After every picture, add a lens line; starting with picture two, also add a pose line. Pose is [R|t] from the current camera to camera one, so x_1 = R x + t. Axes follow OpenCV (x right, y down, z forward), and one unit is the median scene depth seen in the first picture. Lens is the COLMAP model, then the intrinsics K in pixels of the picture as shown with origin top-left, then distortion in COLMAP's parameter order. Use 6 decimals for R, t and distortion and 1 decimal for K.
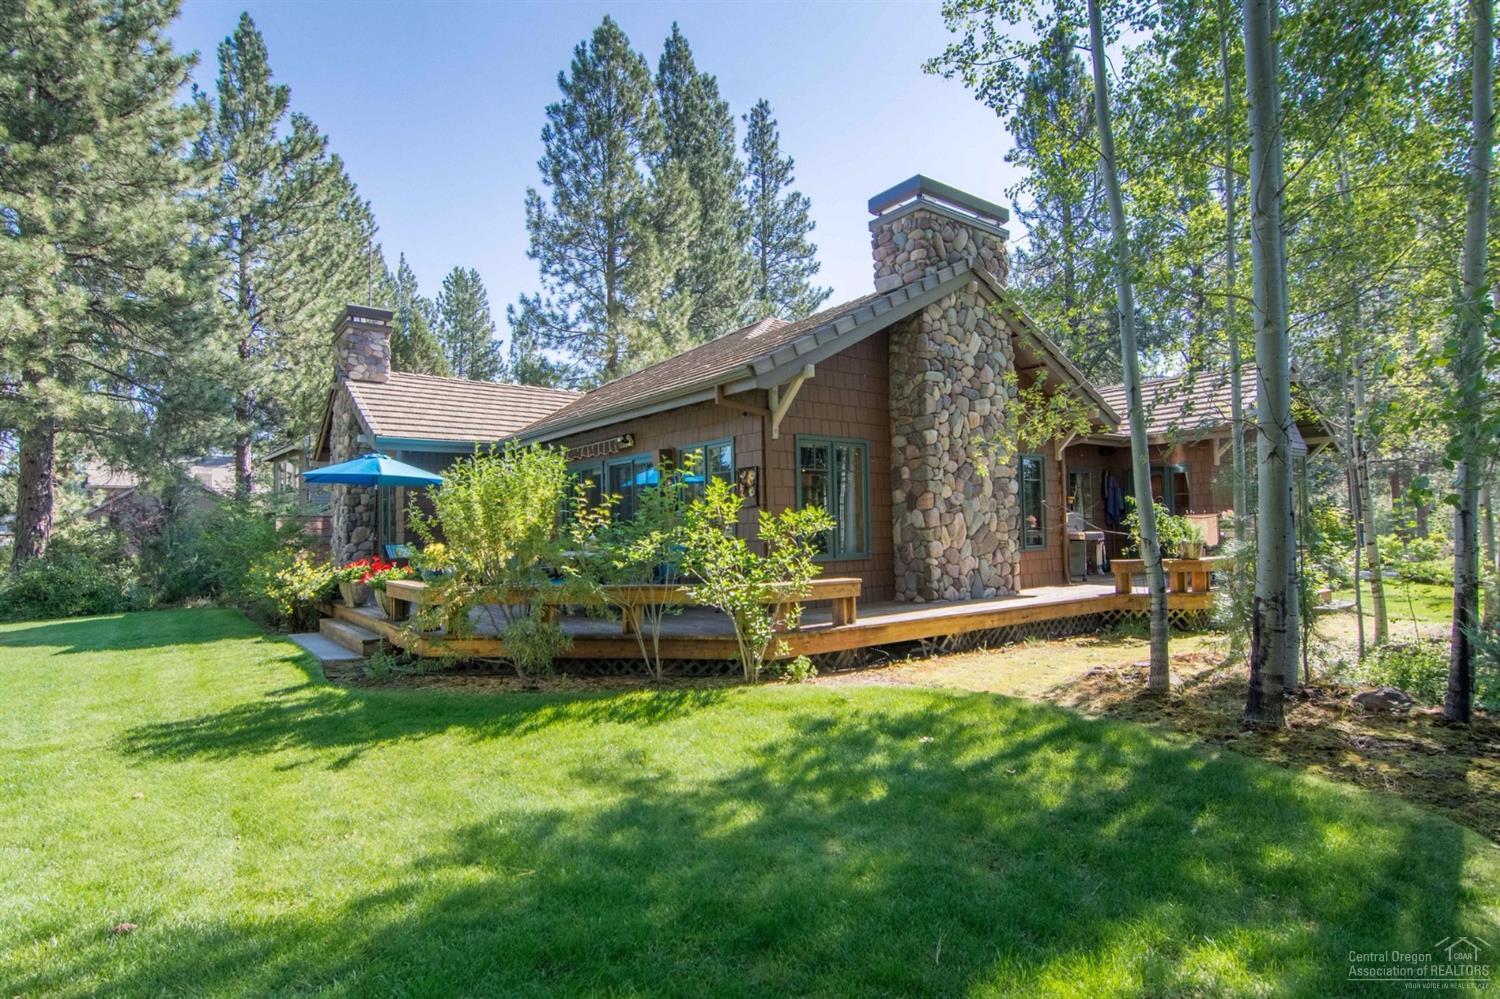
lens RADIAL K [[732.6, 0, 750.1], [0, 732.6, 501.1], [0, 0, 1]] dist [-0.003187, -0.000904]
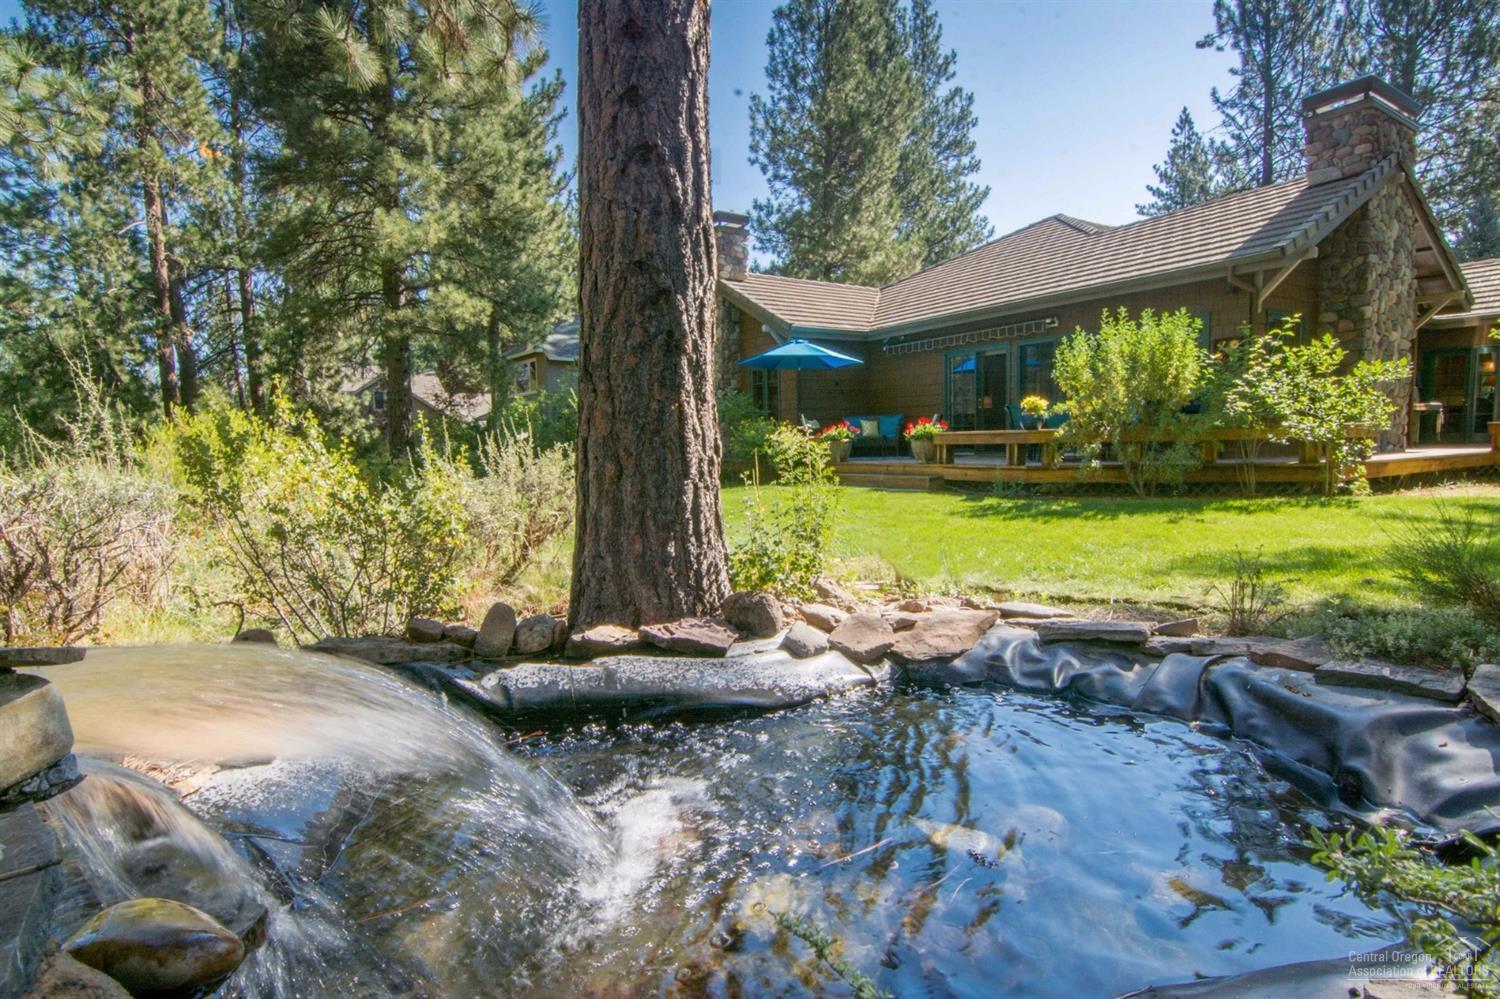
lens RADIAL K [[713.4, 0, 753.8], [0, 713.4, 499.9], [0, 0, 1]] dist [-0.011881, -0.000440]
pose [[0.996986, 0.002436, -0.077547, -0.188068], [0.007262, 0.992189, 0.124531, 0.018235], [0.077245, -0.124719, 0.989181, -0.065998]]
